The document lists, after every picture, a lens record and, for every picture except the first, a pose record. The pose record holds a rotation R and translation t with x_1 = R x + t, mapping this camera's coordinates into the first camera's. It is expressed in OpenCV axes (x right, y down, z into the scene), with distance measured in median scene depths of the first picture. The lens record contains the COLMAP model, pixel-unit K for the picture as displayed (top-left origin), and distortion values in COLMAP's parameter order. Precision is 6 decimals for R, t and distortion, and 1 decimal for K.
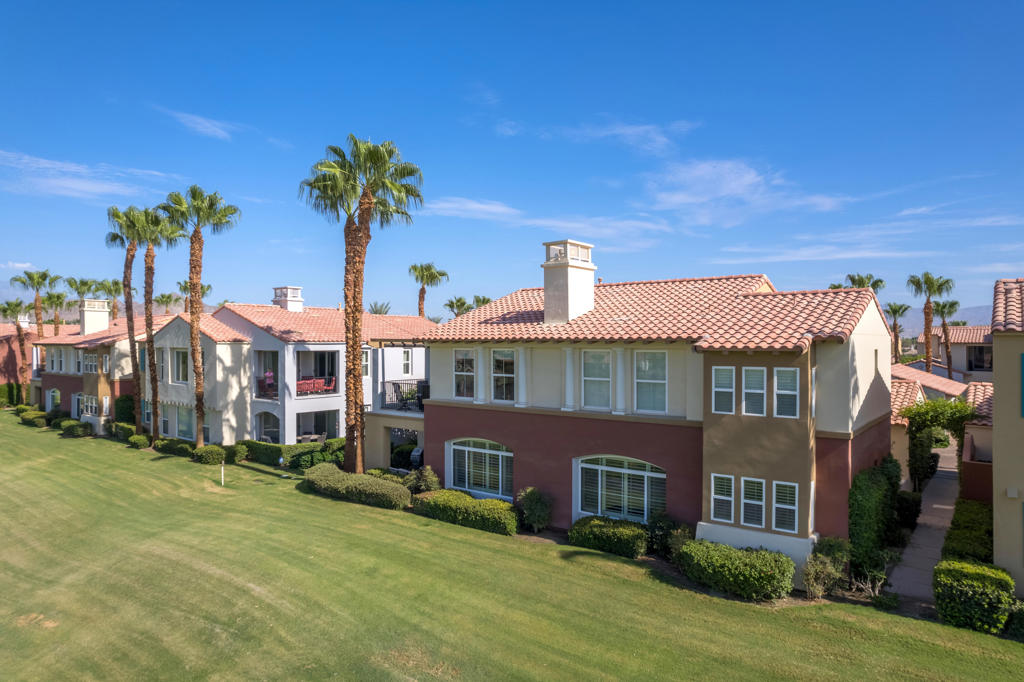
lens RADIAL K [[641.8, 0, 512.0], [0, 641.8, 341.0], [0, 0, 1]] dist [-0.054650, 0.058250]
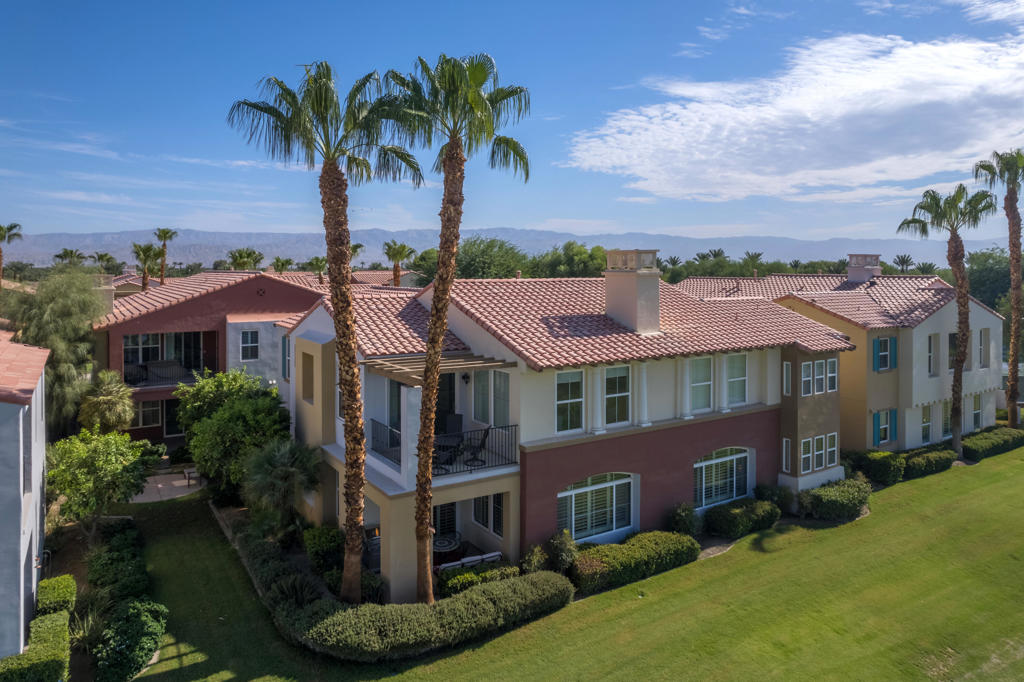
lens RADIAL K [[674.3, 0, 521.4], [0, 674.3, 277.5], [0, 0, 1]] dist [-0.028465, 0.004991]
pose [[0.328191, -0.001777, 0.944610, -1.062008], [0.001319, 0.999998, 0.001423, -0.125337], [-0.944611, 0.000778, 0.328192, 0.926255]]
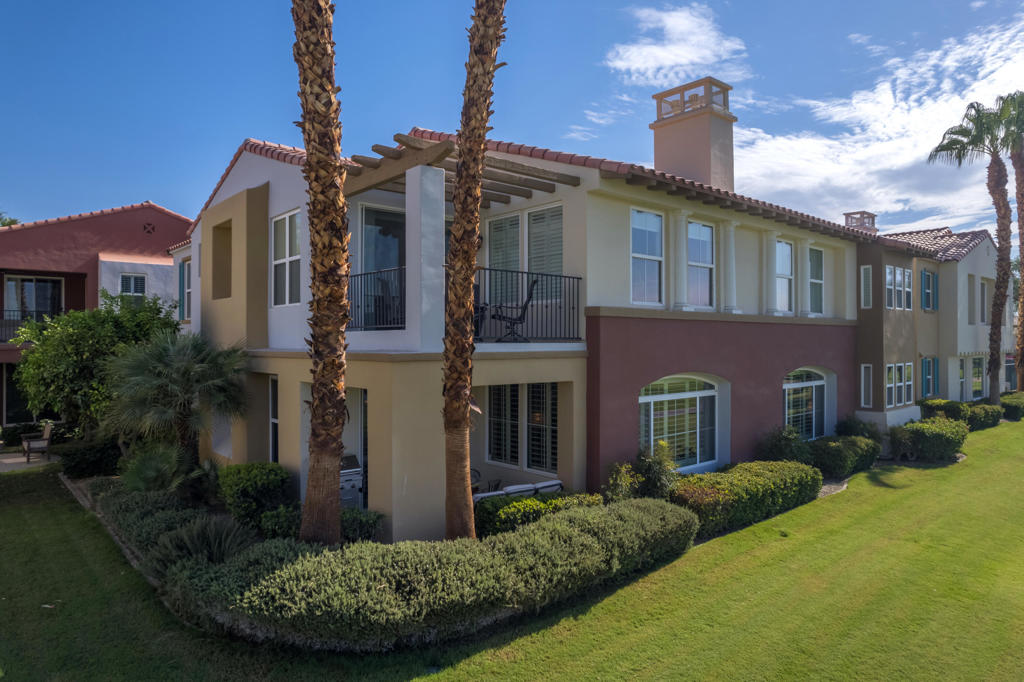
lens RADIAL K [[641.8, 0, 512.0], [0, 641.8, 341.0], [0, 0, 1]] dist [-0.054650, 0.058250]
pose [[0.189190, 0.008290, 0.981905, -0.728615], [0.006203, 0.999934, -0.009637, 0.147143], [-0.981921, 0.007914, 0.189126, 1.199116]]
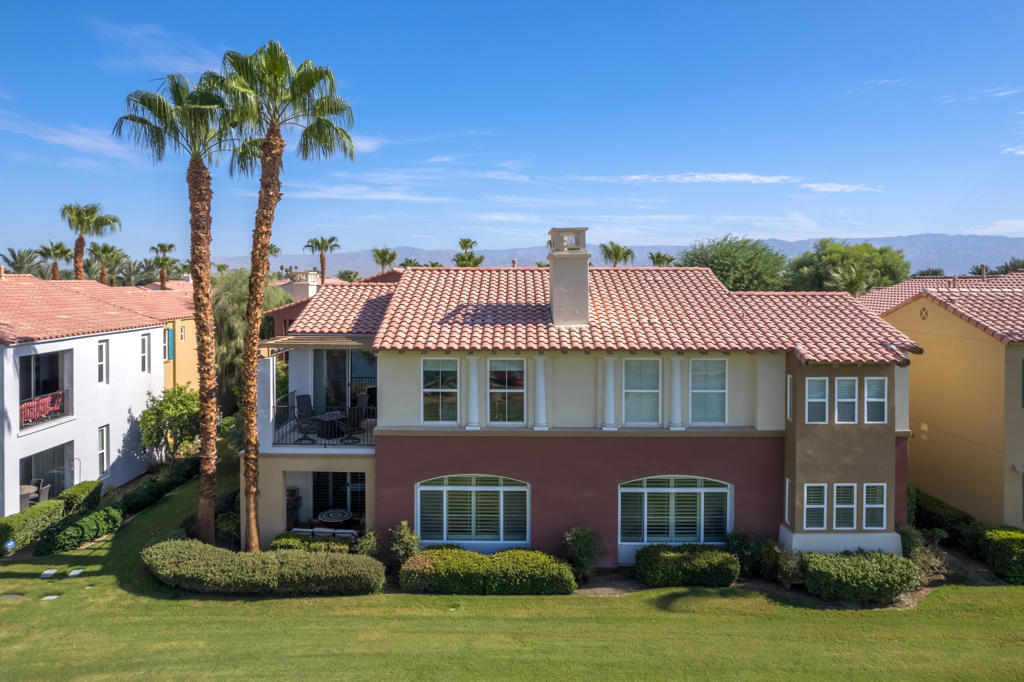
lens RADIAL K [[686.6, 0, 500.1], [0, 686.6, 292.9], [0, 0, 1]] dist [-0.065725, 0.068444]
pose [[0.794248, 0.000193, 0.607594, -0.604980], [-0.004314, 0.999977, 0.005321, -0.081601], [-0.607578, -0.006847, 0.794230, 0.376113]]
